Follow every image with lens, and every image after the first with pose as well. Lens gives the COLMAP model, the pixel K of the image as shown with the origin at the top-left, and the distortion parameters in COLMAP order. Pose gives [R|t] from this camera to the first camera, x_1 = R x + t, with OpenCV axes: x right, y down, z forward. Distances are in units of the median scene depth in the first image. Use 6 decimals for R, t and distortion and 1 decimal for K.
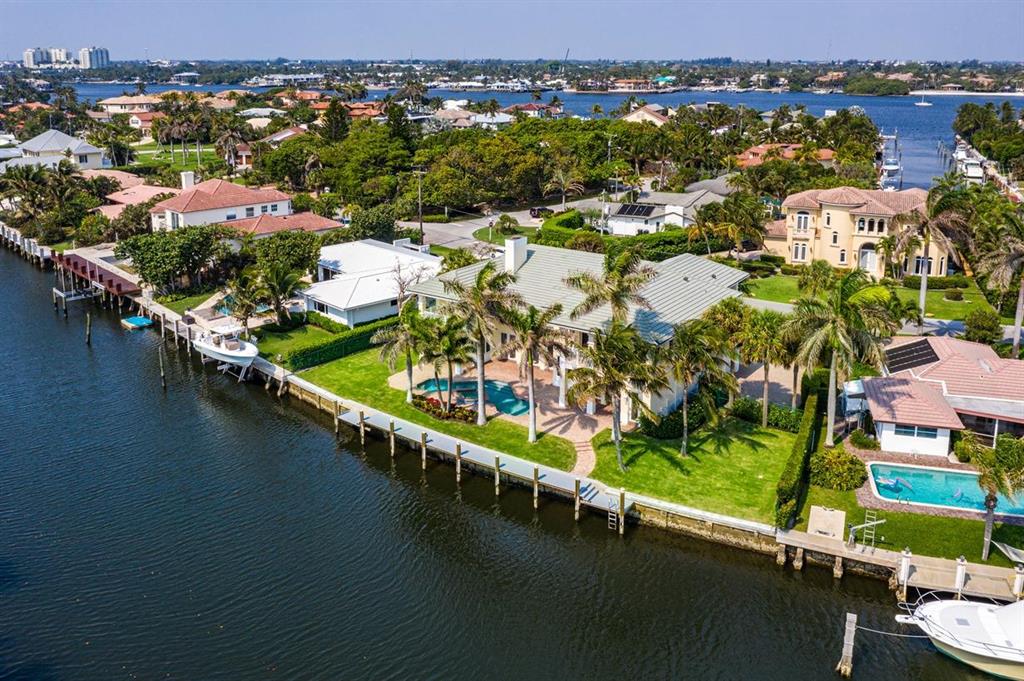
lens RADIAL K [[843.3, 0, 529.1], [0, 843.3, 234.3], [0, 0, 1]] dist [-0.008282, 0.003954]
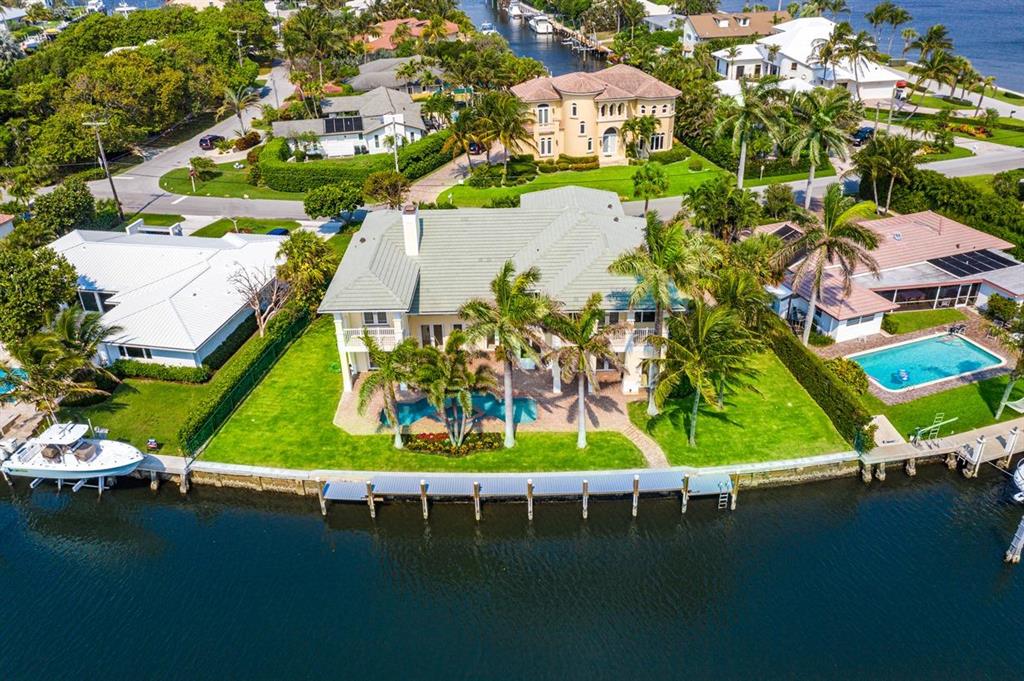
lens RADIAL K [[800.6, 0, 512.0], [0, 800.6, 340.5], [0, 0, 1]] dist [-0.009086, 0.000113]
pose [[0.829029, -0.289681, 0.478326, -0.246615], [0.137761, 0.934802, 0.327364, -0.084702], [-0.541971, -0.205500, 0.814885, 0.210793]]
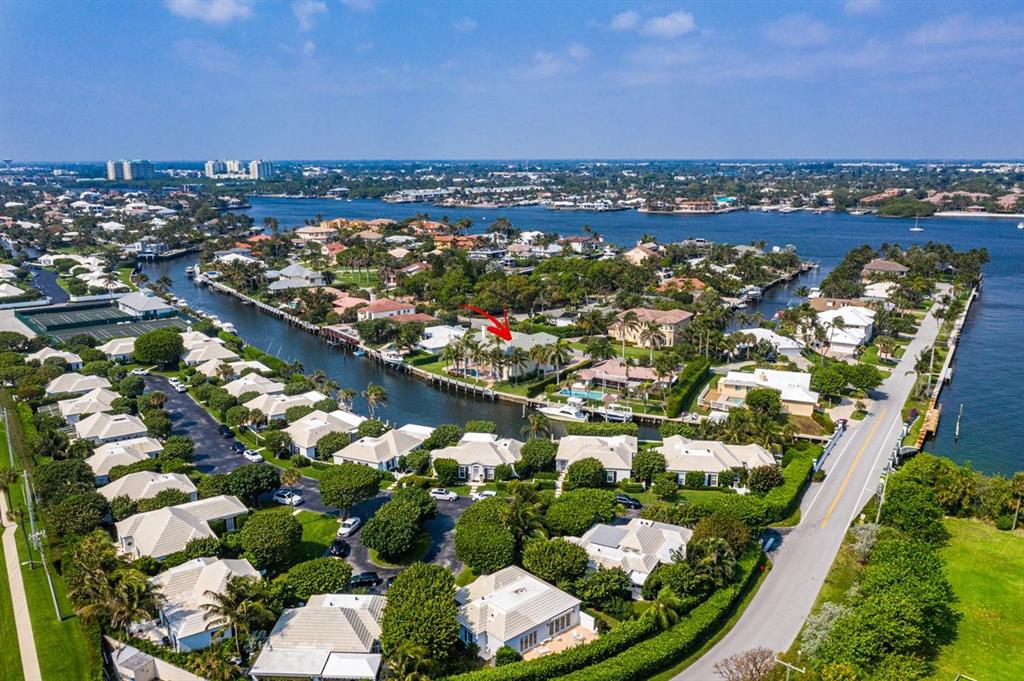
lens RADIAL K [[800.6, 0, 512.0], [0, 800.6, 340.5], [0, 0, 1]] dist [-0.009086, 0.000113]
pose [[0.986799, 0.028266, -0.159464, 0.392804], [-0.025451, 0.999483, 0.019671, -0.000068], [0.159937, -0.015353, 0.987008, -1.336094]]
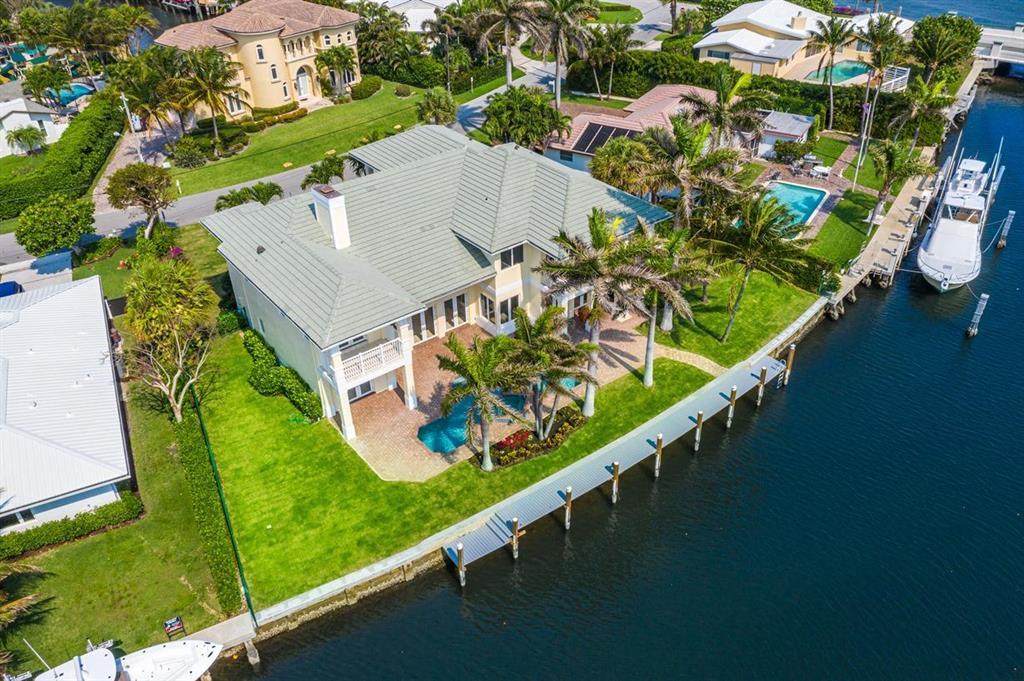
lens RADIAL K [[800.6, 0, 512.0], [0, 800.6, 340.5], [0, 0, 1]] dist [-0.009086, 0.000113]
pose [[0.310314, -0.542839, 0.780404, -0.361196], [0.217049, 0.839704, 0.497782, -0.122364], [-0.925524, 0.014917, 0.378395, 0.471510]]
